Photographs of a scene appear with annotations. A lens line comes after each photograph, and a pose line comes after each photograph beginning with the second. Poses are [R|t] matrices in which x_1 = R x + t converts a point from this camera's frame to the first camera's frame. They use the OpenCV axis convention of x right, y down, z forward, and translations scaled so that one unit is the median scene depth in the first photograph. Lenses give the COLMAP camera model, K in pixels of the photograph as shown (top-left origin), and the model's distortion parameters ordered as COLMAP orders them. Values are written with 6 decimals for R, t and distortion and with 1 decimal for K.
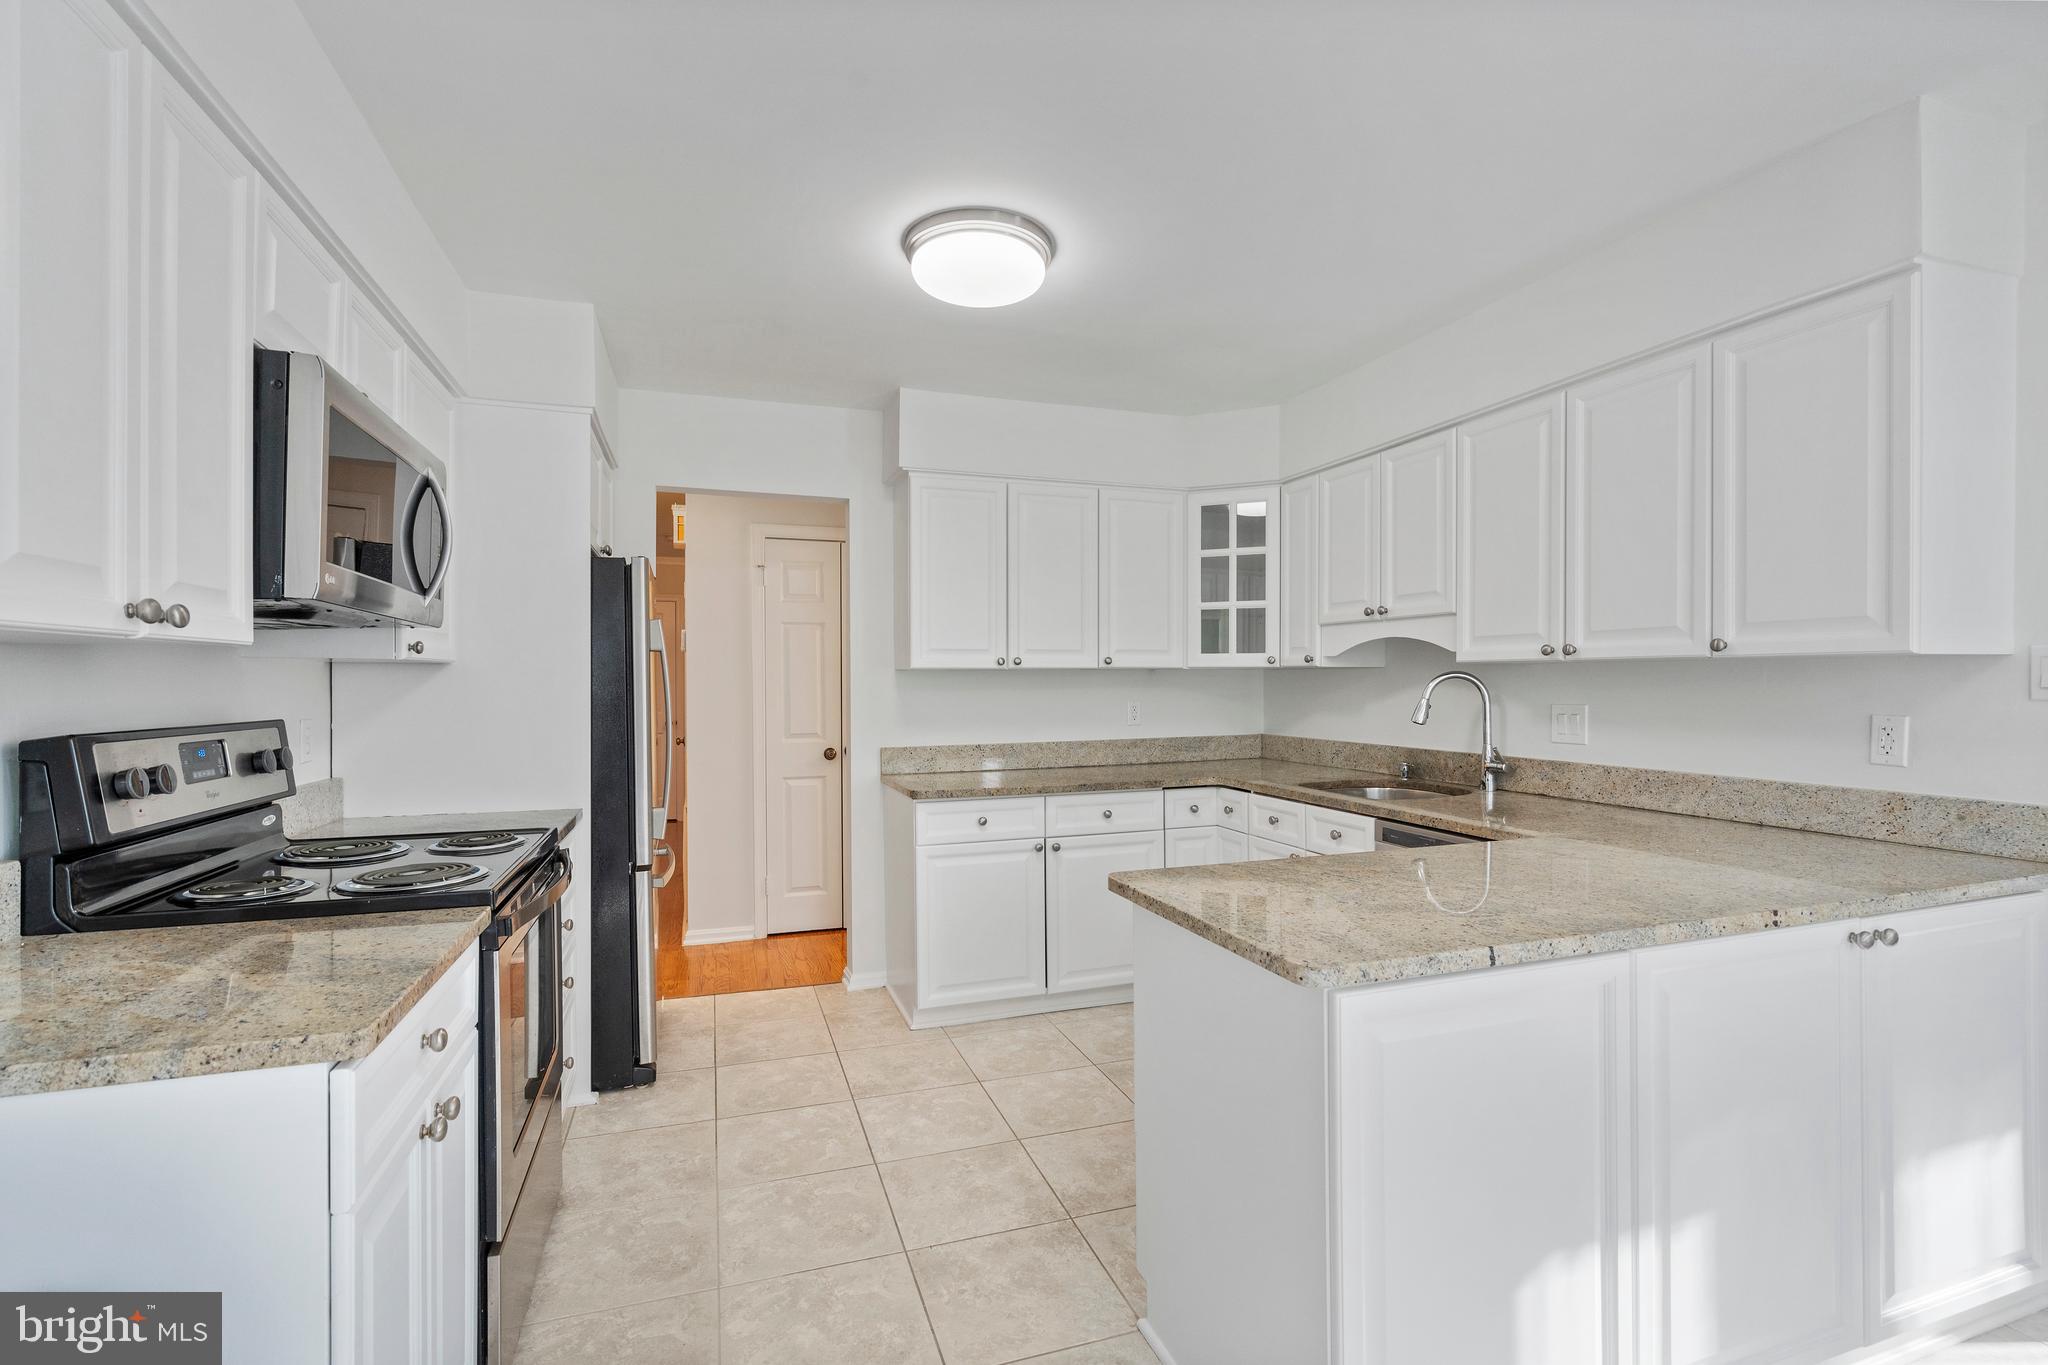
lens RADIAL K [[931.1, 0, 1022.9], [0, 931.1, 686.2], [0, 0, 1]] dist [-0.001225, 0.001664]
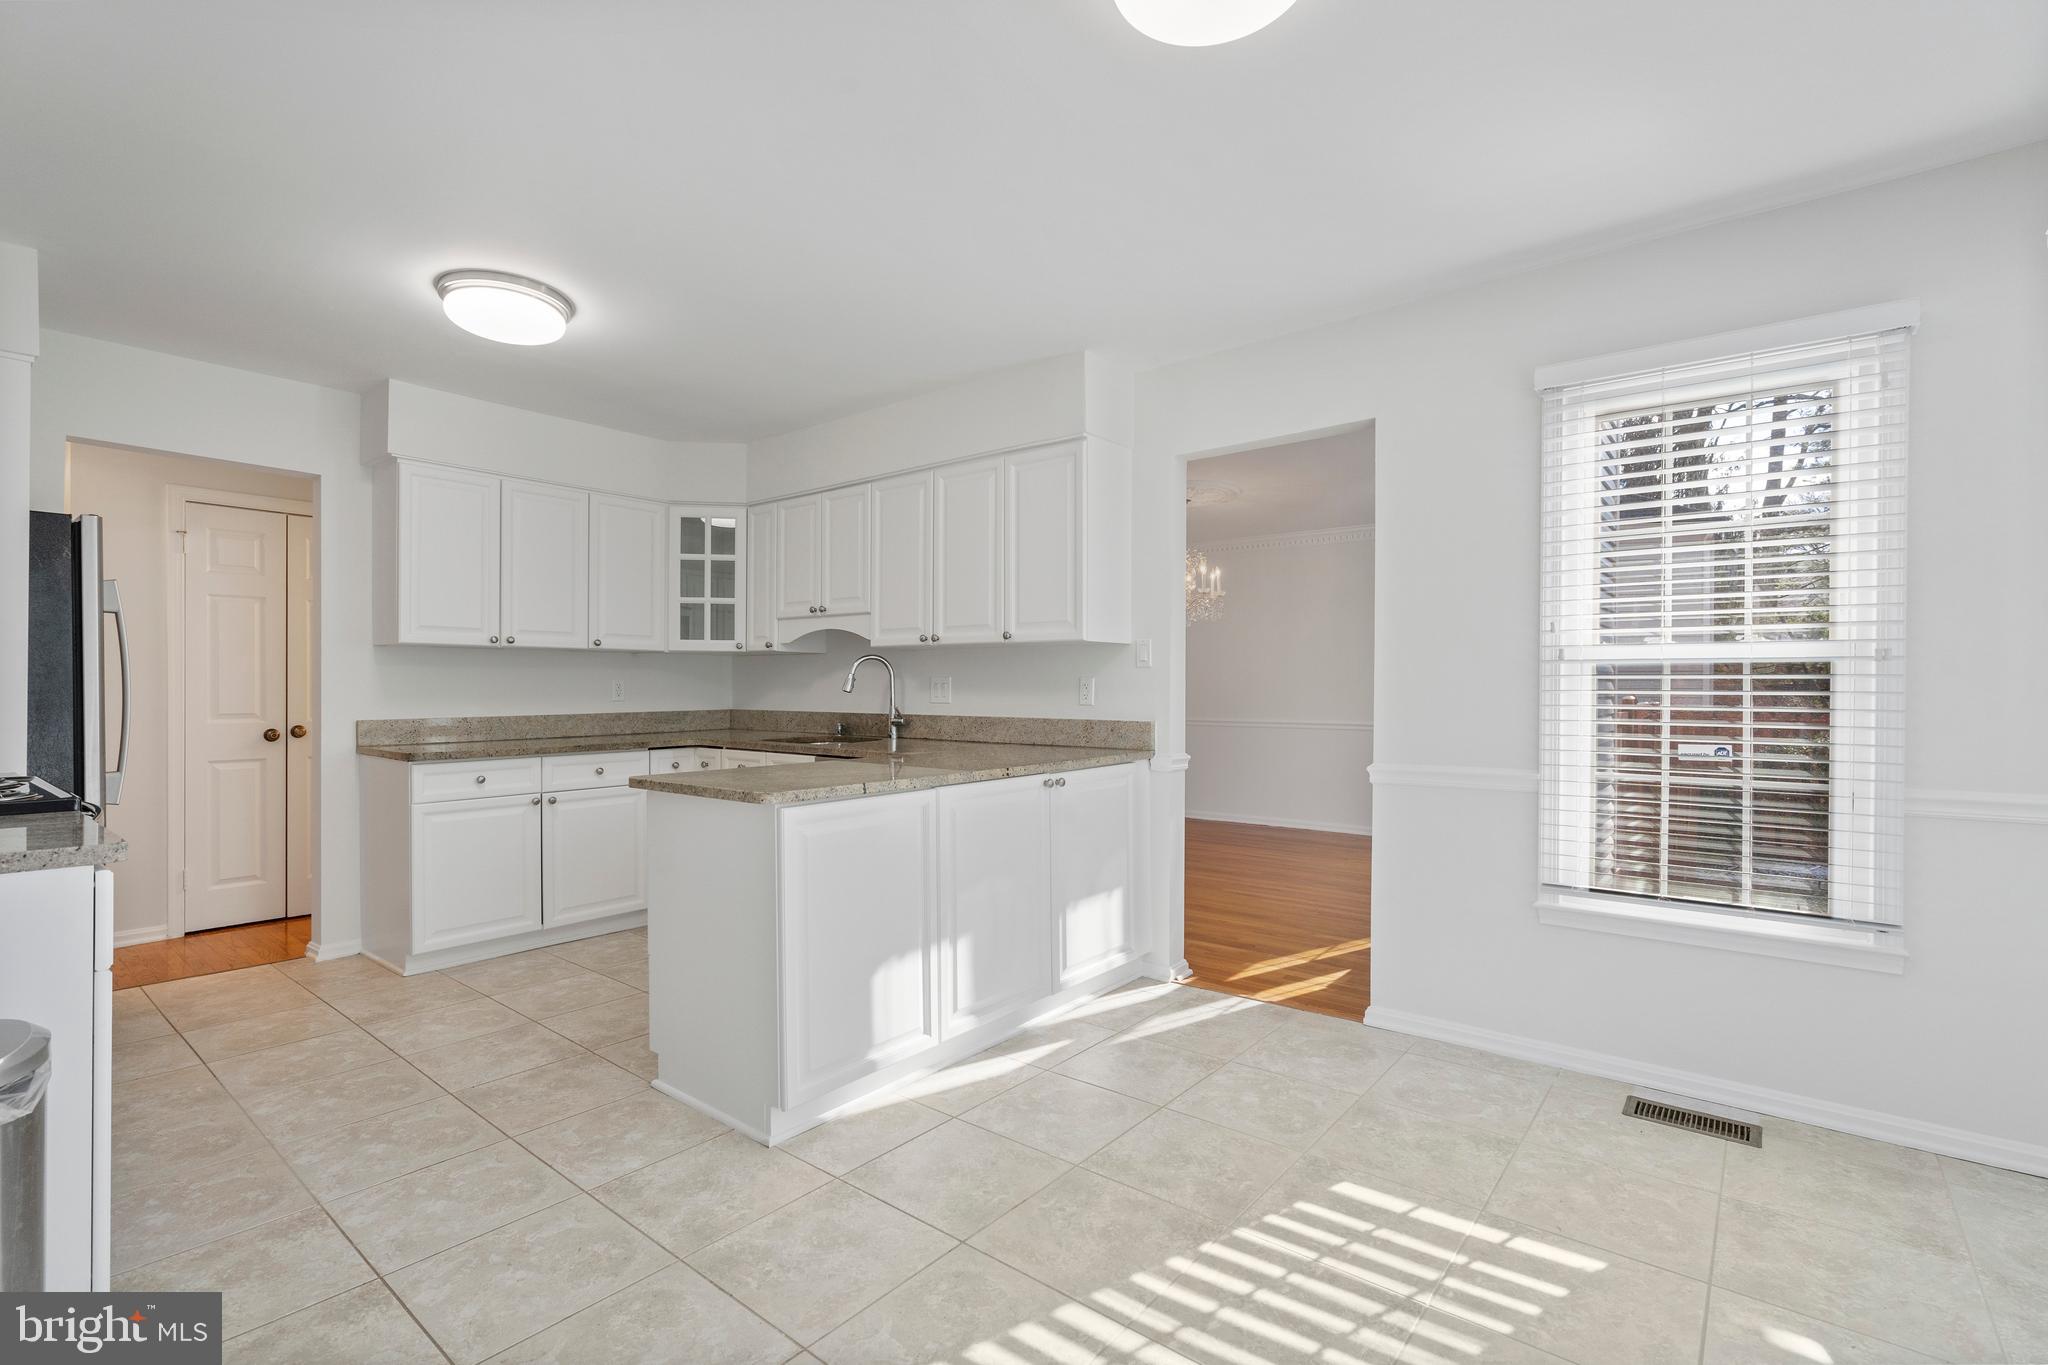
lens RADIAL K [[931.1, 0, 1025.2], [0, 931.1, 691.1], [0, 0, 1]] dist [-0.001225, 0.001664]
pose [[0.844916, 0.000918, 0.534899, -0.095870], [-0.000478, 0.999999, -0.000962, 0.041458], [-0.534899, 0.000557, 0.844916, -0.323362]]
